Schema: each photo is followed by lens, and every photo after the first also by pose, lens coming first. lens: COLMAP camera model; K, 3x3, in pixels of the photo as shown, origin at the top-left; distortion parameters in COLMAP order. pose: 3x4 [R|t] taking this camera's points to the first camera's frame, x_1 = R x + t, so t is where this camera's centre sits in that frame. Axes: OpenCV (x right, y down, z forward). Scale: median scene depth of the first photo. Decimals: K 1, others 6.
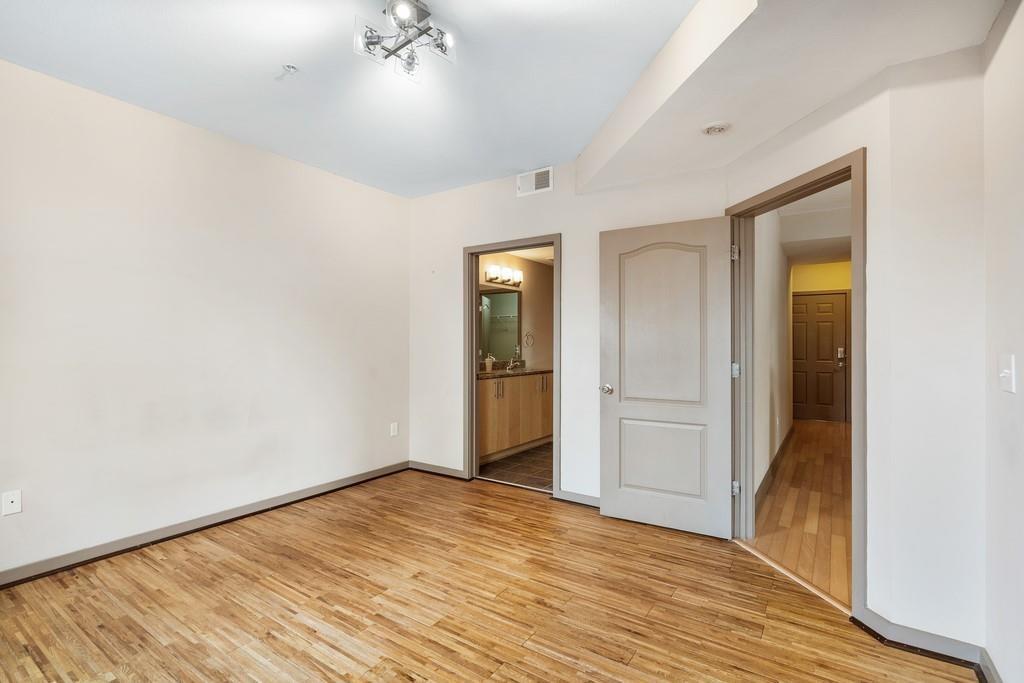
lens RADIAL K [[479.2, 0, 505.2], [0, 479.2, 343.0], [0, 0, 1]] dist [-0.003132, -0.000534]
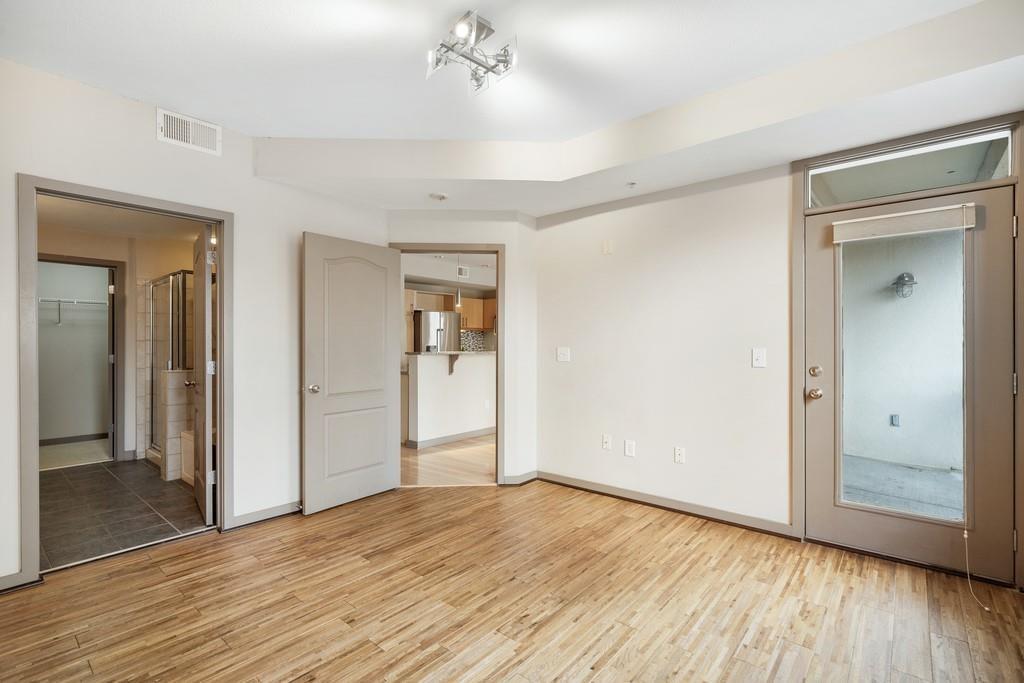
lens RADIAL K [[479.2, 0, 505.2], [0, 479.2, 343.0], [0, 0, 1]] dist [-0.003132, -0.000534]
pose [[0.102630, -0.002620, 0.994716, -0.896514], [-0.000745, 0.999996, 0.002711, -0.003968], [-0.994719, -0.001019, 0.102627, 0.580898]]
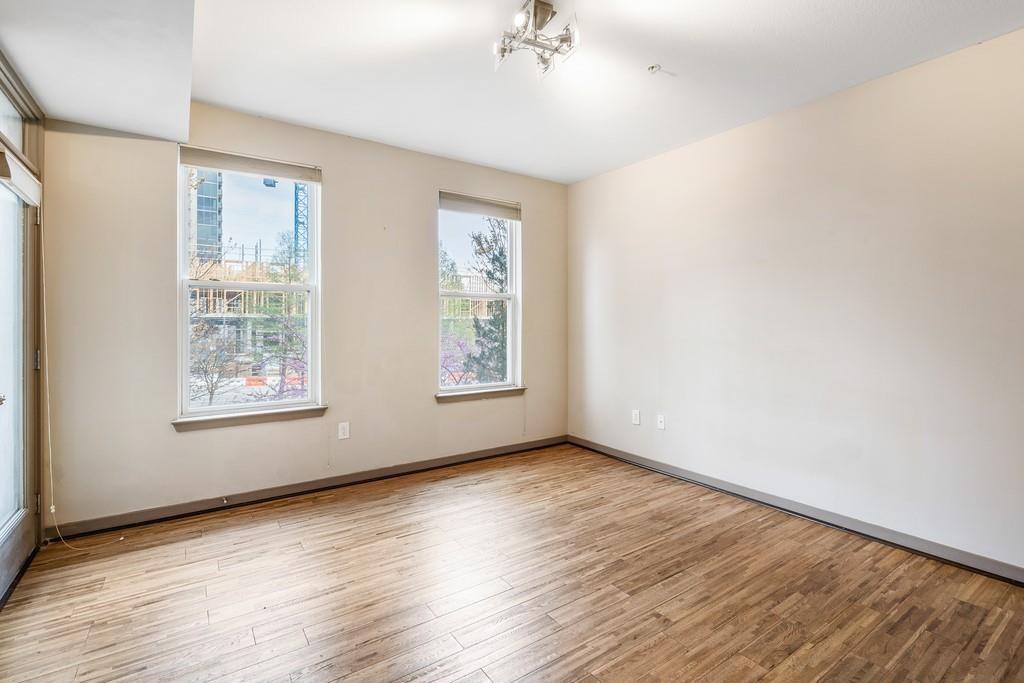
lens RADIAL K [[472.6, 0, 508.1], [0, 472.6, 323.5], [0, 0, 1]] dist [-0.000622, 0.000225]
pose [[-0.347201, 0.002555, -0.937787, 0.581944], [-0.002948, 0.999988, 0.003816, -0.006206], [0.937786, 0.004089, -0.347190, 0.935083]]
